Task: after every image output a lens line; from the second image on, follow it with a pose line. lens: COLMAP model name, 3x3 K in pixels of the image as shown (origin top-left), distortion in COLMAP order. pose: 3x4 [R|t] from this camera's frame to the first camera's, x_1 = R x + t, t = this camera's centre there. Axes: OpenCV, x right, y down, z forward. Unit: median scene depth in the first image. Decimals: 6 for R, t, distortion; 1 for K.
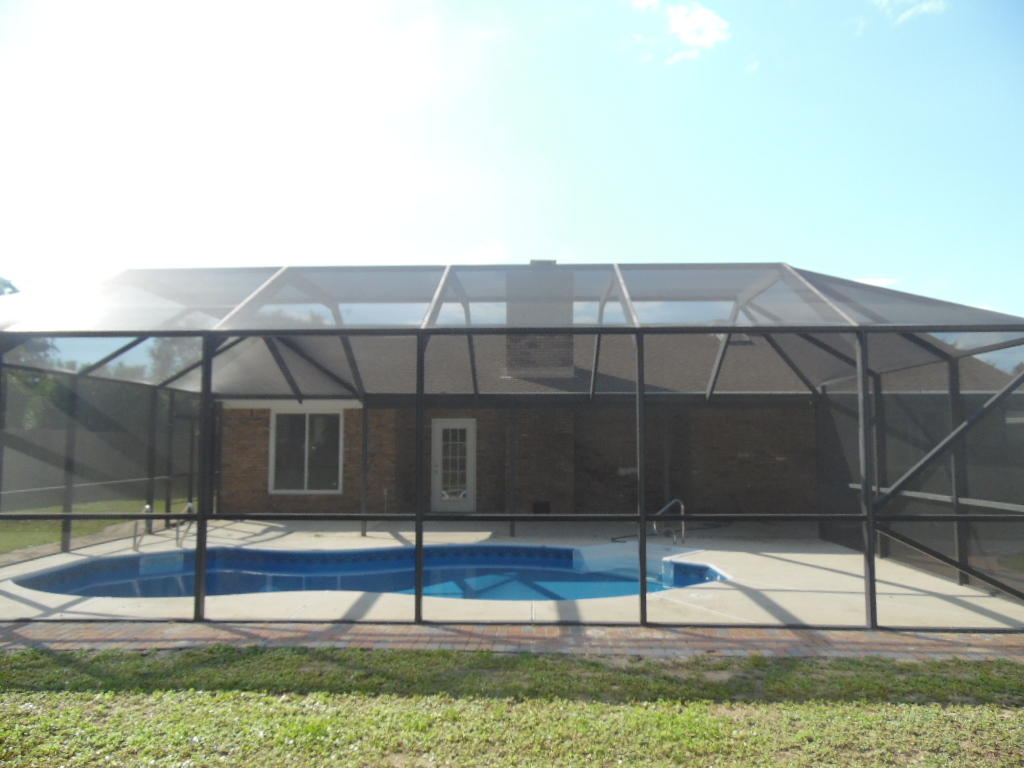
lens RADIAL K [[769.9, 0, 516.3], [0, 769.9, 381.9], [0, 0, 1]] dist [-0.031529, 0.073389]
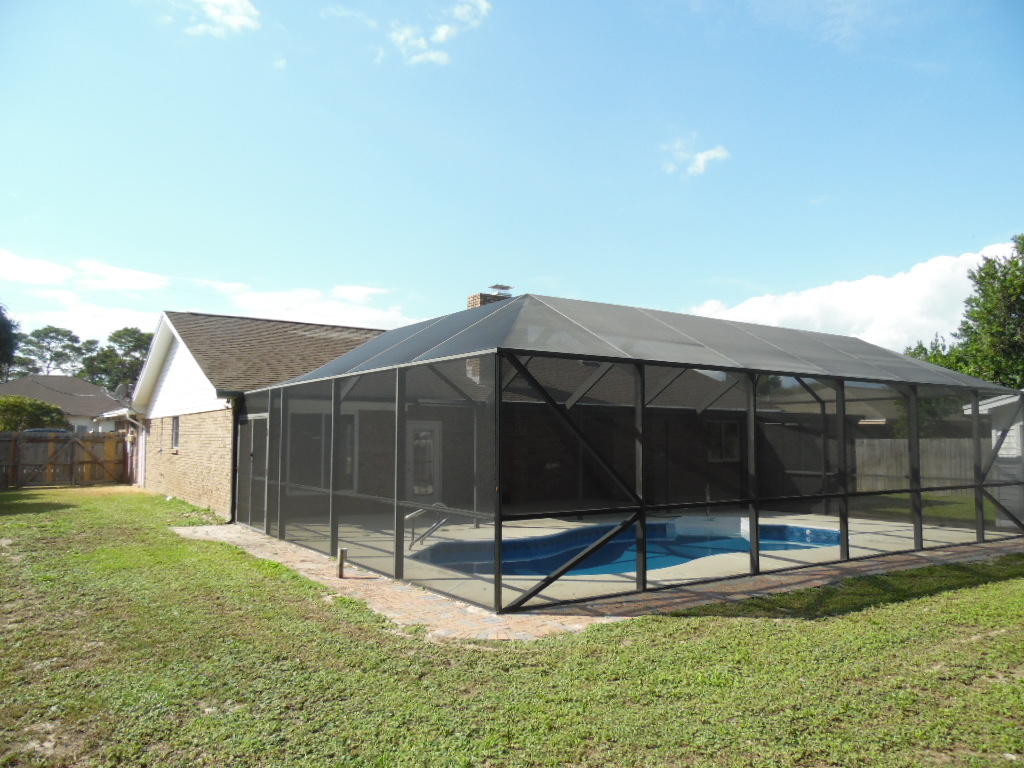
lens RADIAL K [[769.9, 0, 516.3], [0, 769.9, 381.9], [0, 0, 1]] dist [-0.031529, 0.073389]
pose [[0.813928, 0.048987, 0.578896, -0.848842], [-0.051396, 0.998603, -0.012240, -0.001842], [-0.578687, -0.019790, 0.815309, 0.052817]]
